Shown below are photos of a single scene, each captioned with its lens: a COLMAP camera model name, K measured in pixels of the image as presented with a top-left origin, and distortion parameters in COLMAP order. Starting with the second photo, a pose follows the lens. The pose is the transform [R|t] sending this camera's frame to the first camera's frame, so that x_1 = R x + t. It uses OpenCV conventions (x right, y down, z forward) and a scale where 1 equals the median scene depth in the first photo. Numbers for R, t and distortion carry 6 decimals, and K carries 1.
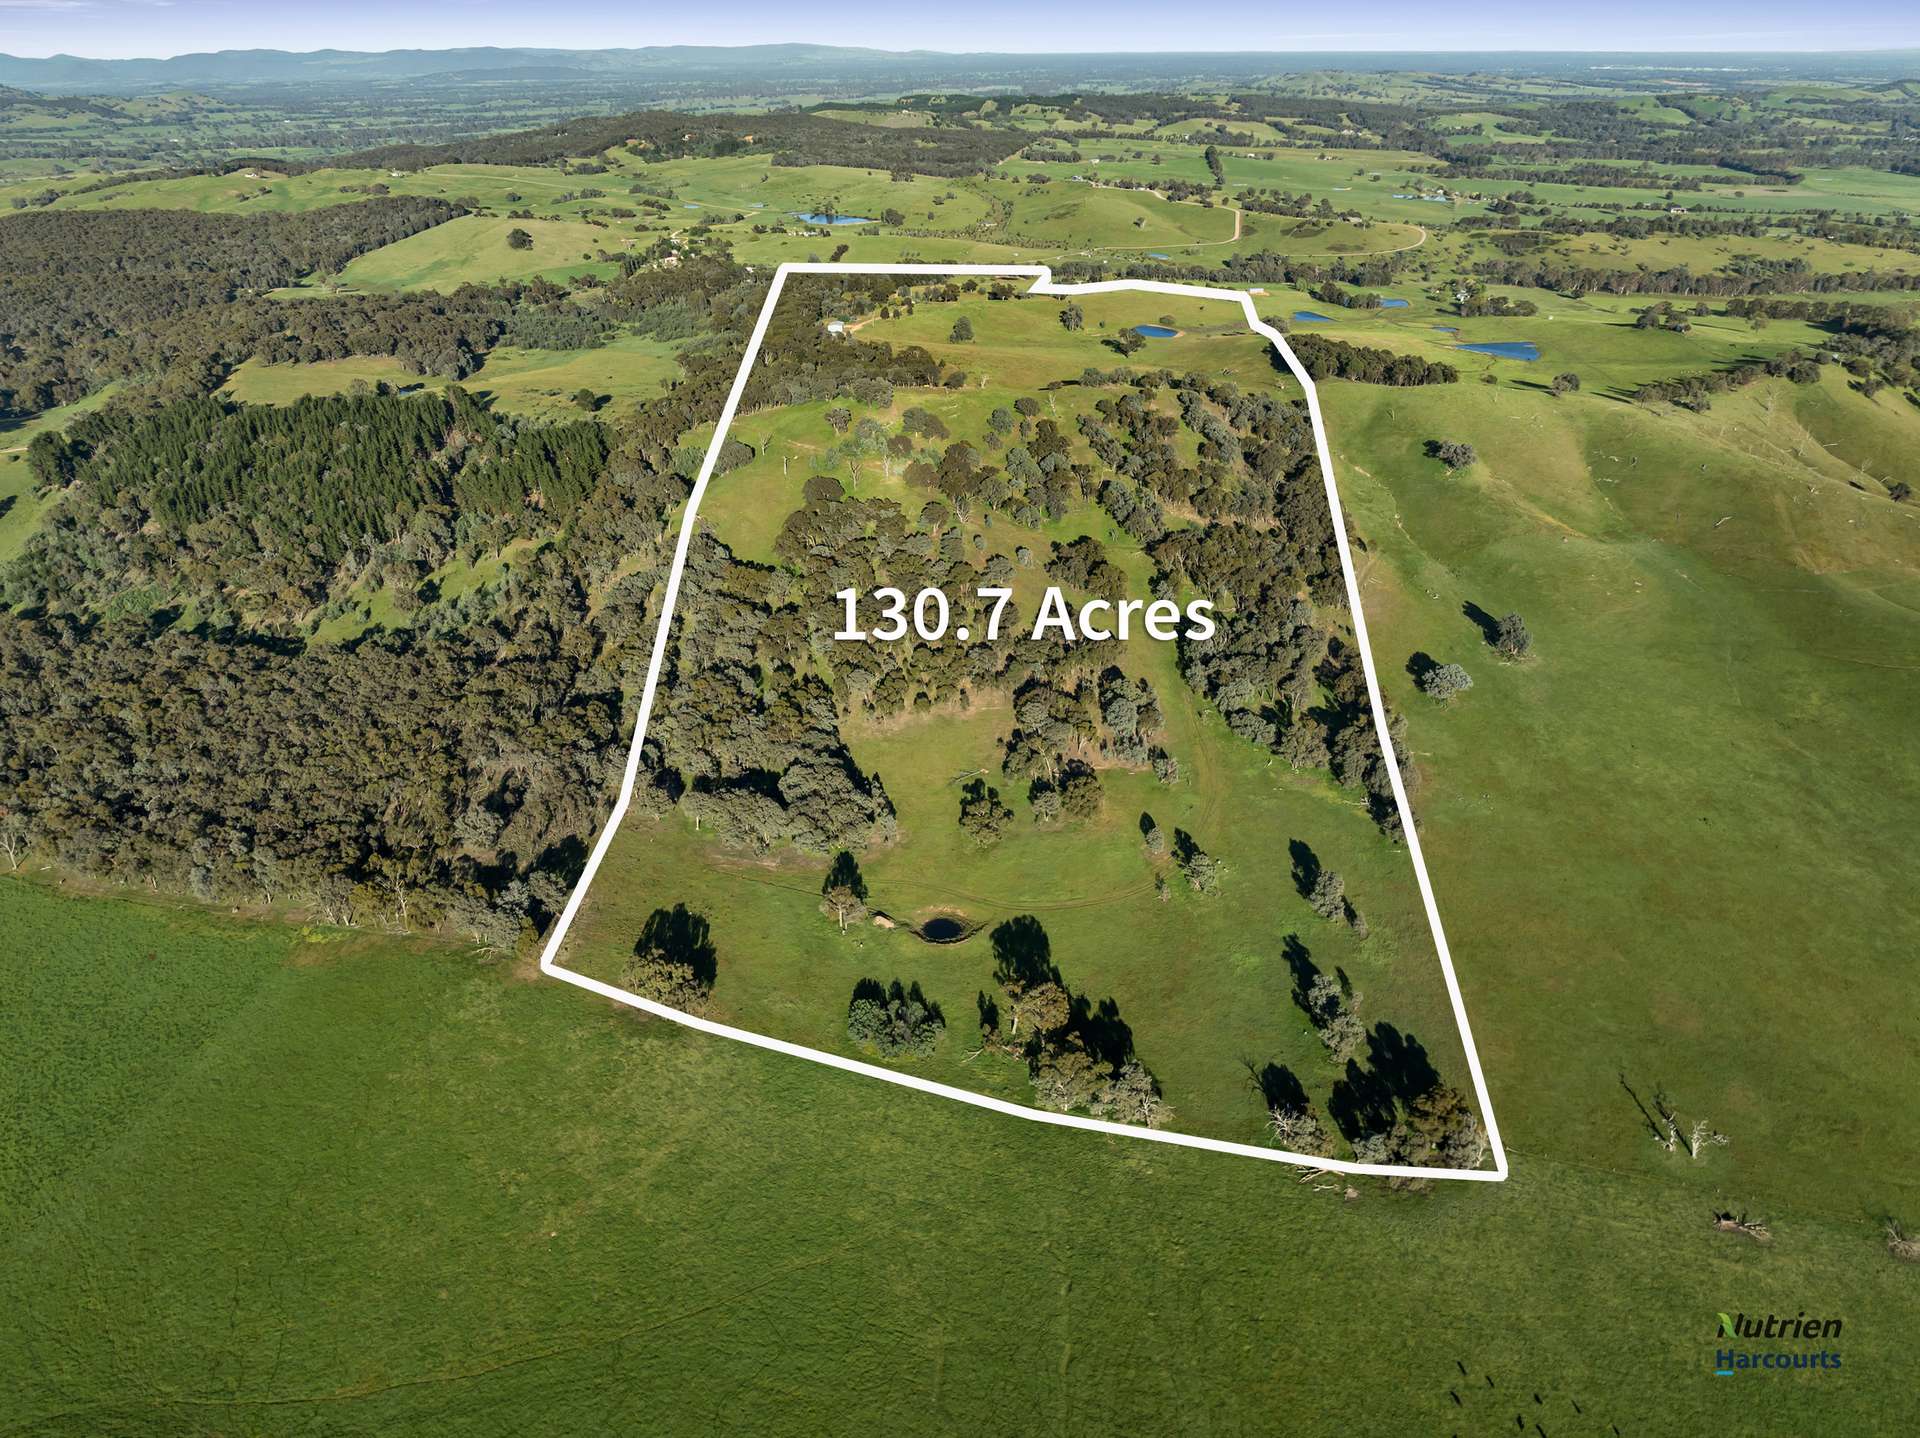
lens RADIAL K [[1345.7, 0, 964.2], [0, 1345.7, 719.3], [0, 0, 1]] dist [-0.027897, -0.000684]
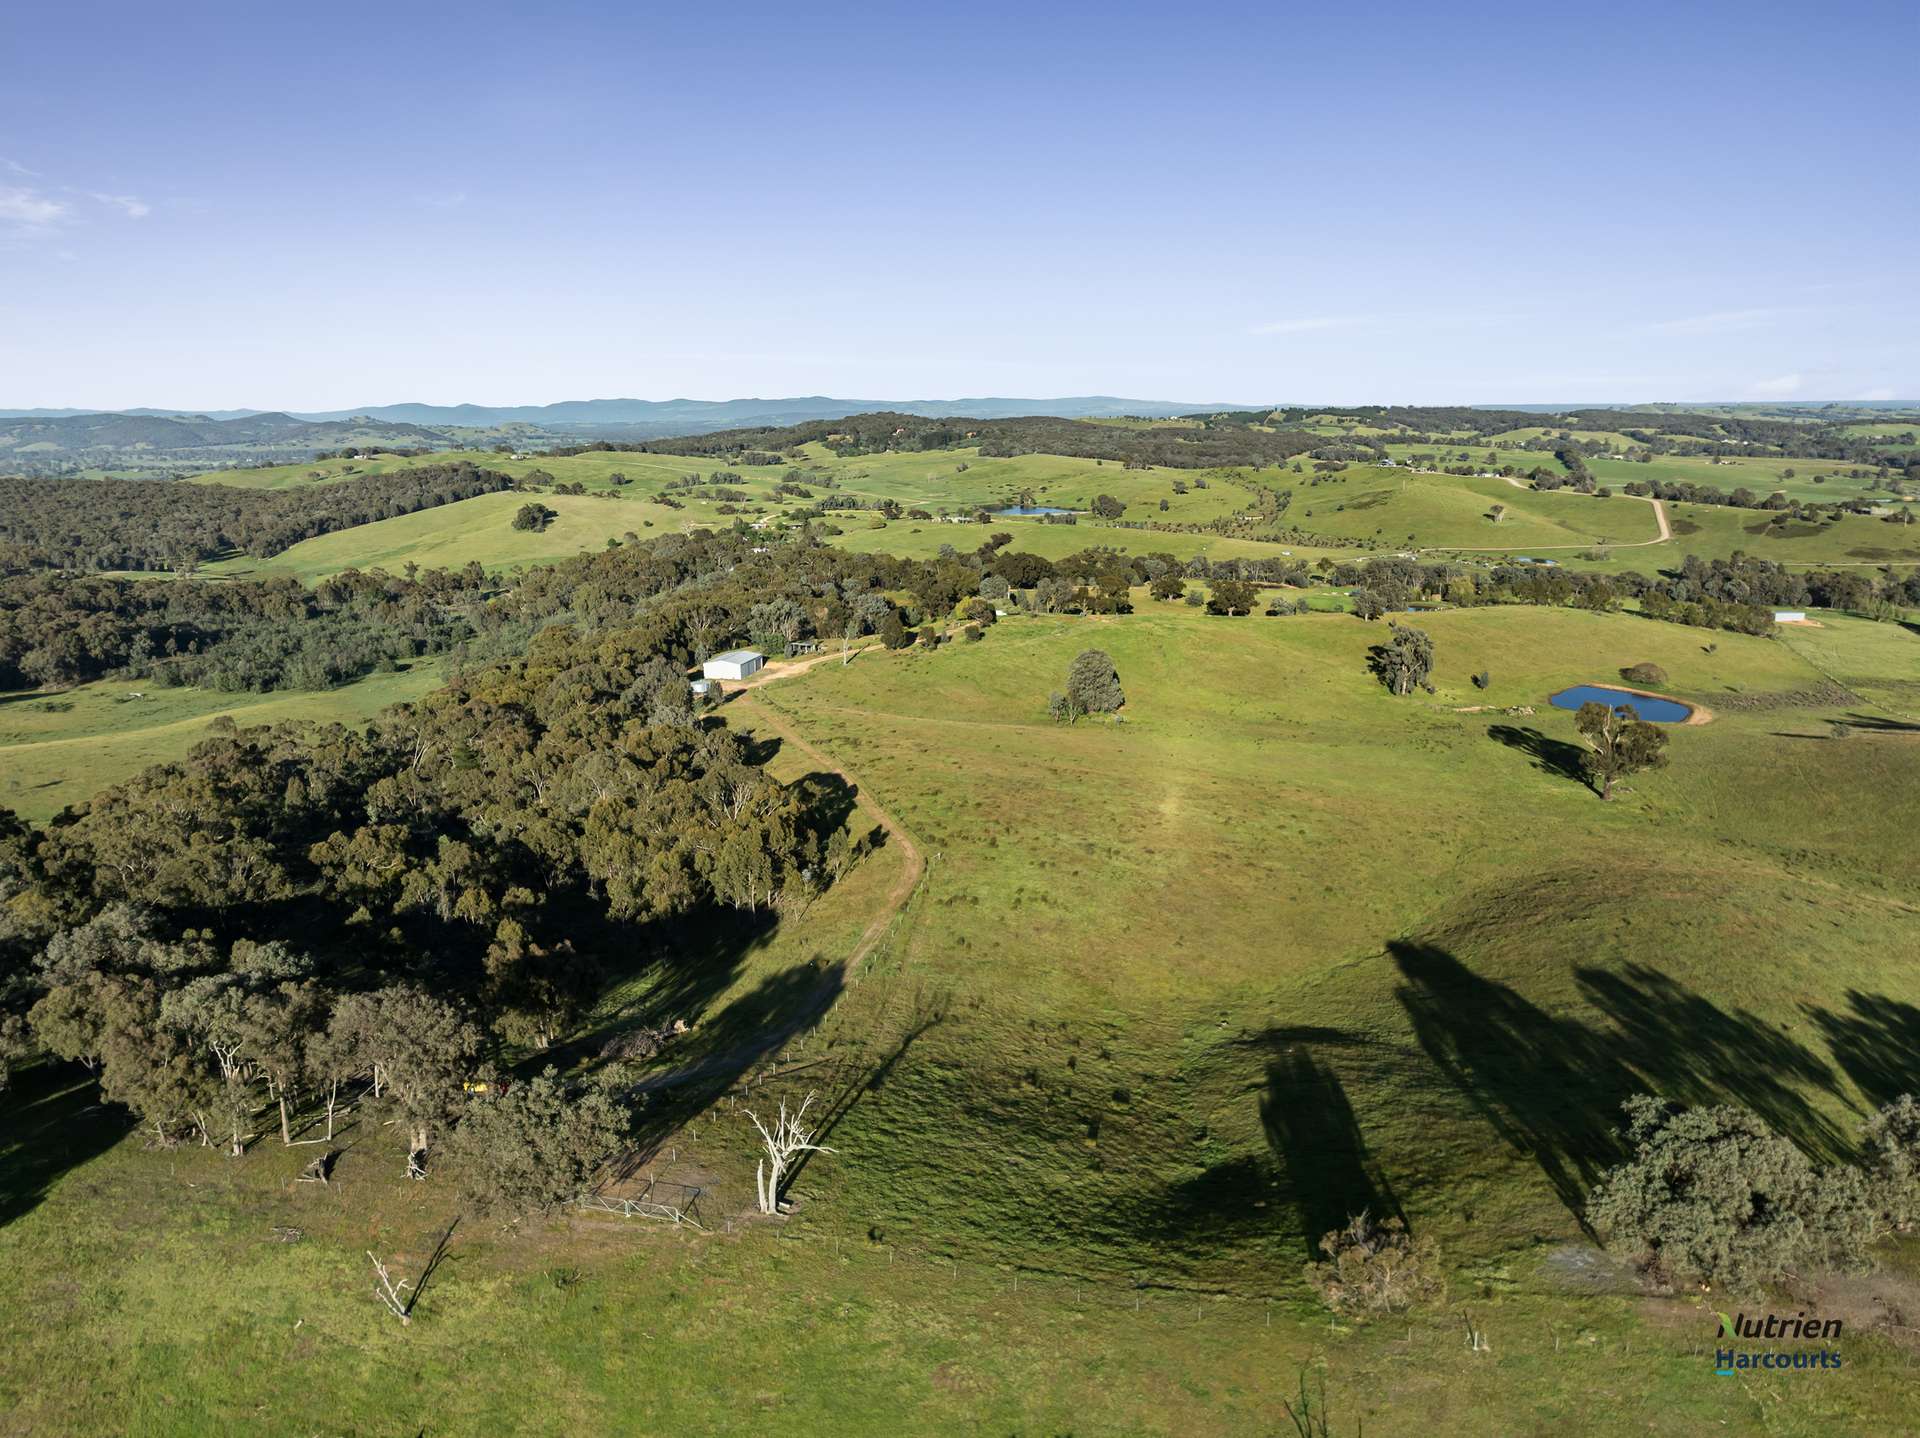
lens RADIAL K [[1345.7, 0, 960.9], [0, 1345.7, 717.3], [0, 0, 1]] dist [-0.027897, -0.000684]
pose [[0.976538, 0.041612, -0.211285, 0.022481], [-0.090198, 0.969977, -0.225853, -0.108613], [0.195543, 0.239612, 0.950973, 0.358695]]
